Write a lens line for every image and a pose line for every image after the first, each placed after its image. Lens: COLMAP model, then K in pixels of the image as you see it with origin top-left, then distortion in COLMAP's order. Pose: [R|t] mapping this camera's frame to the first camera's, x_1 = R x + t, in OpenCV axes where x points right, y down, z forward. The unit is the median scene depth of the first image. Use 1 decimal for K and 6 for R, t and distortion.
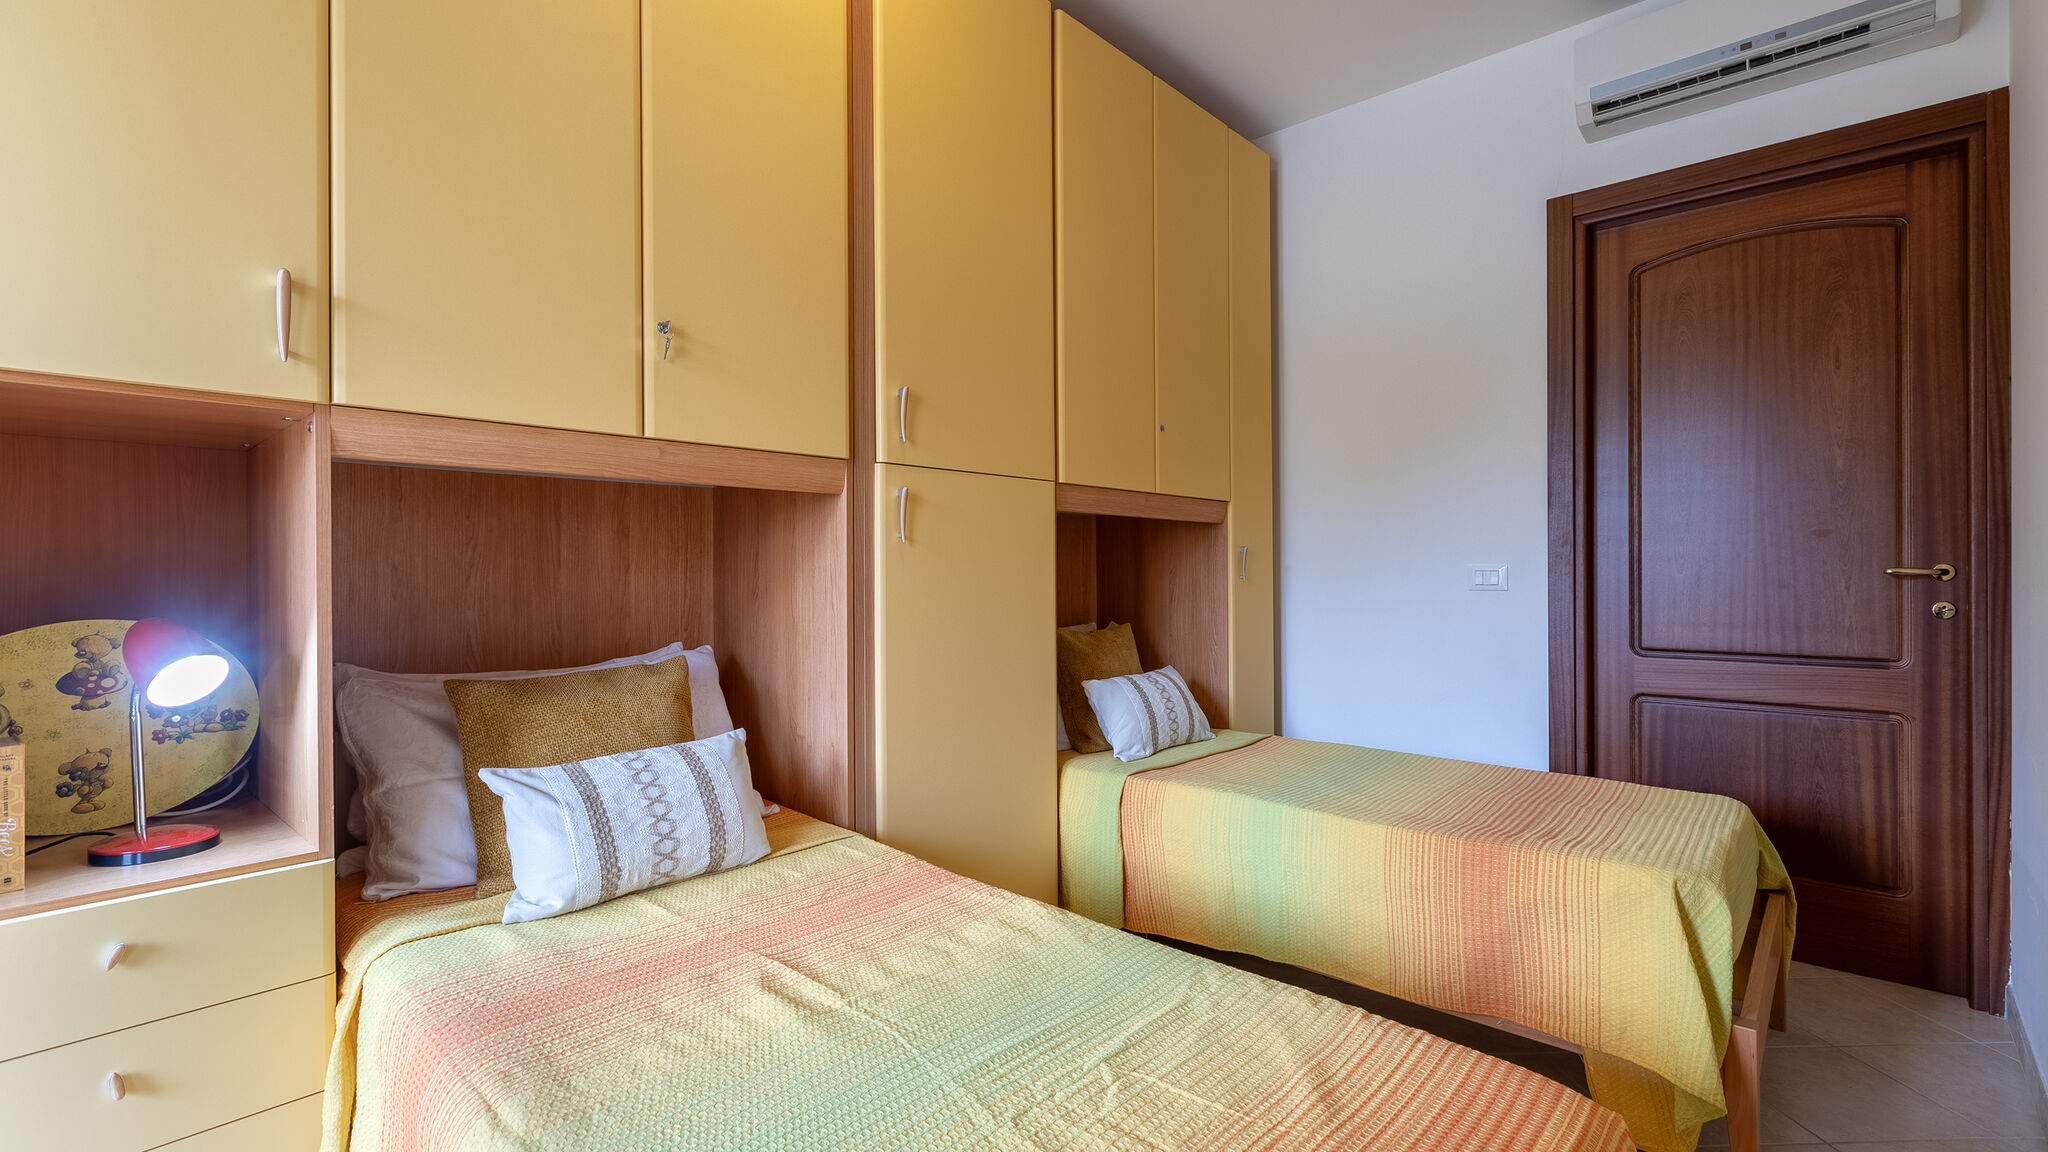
lens RADIAL K [[951.5, 0, 1024.0], [0, 951.5, 576.0], [0, 0, 1]] dist [0.000742, 0.000279]
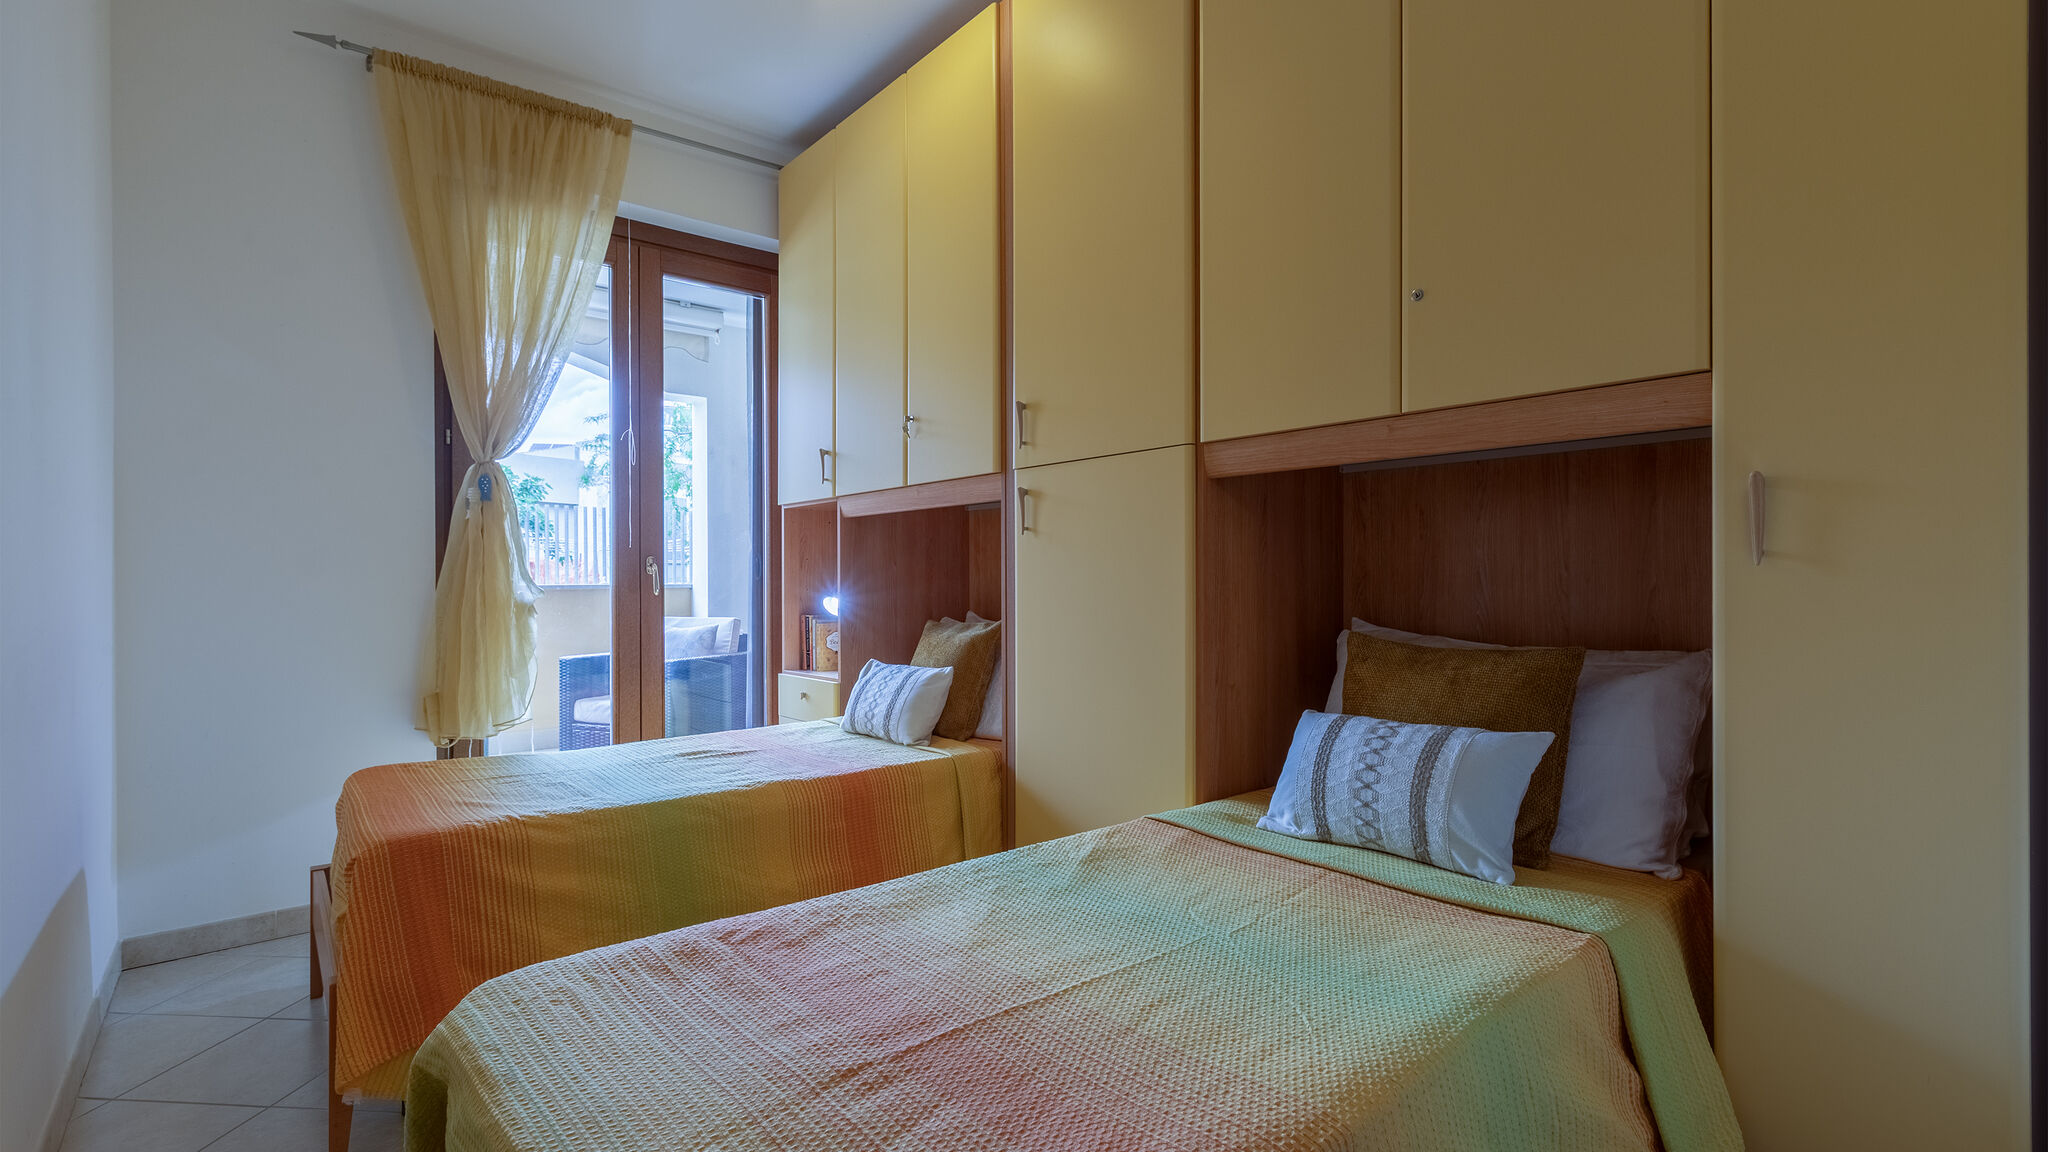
lens RADIAL K [[921.0, 0, 1016.5], [0, 921.0, 565.2], [0, 0, 1]] dist [0.000608, -0.000239]
pose [[-0.143802, 0.013103, -0.989520, 0.792055], [0.026123, 0.999614, 0.009440, -0.007023], [0.989262, -0.024492, -0.144089, 0.920729]]
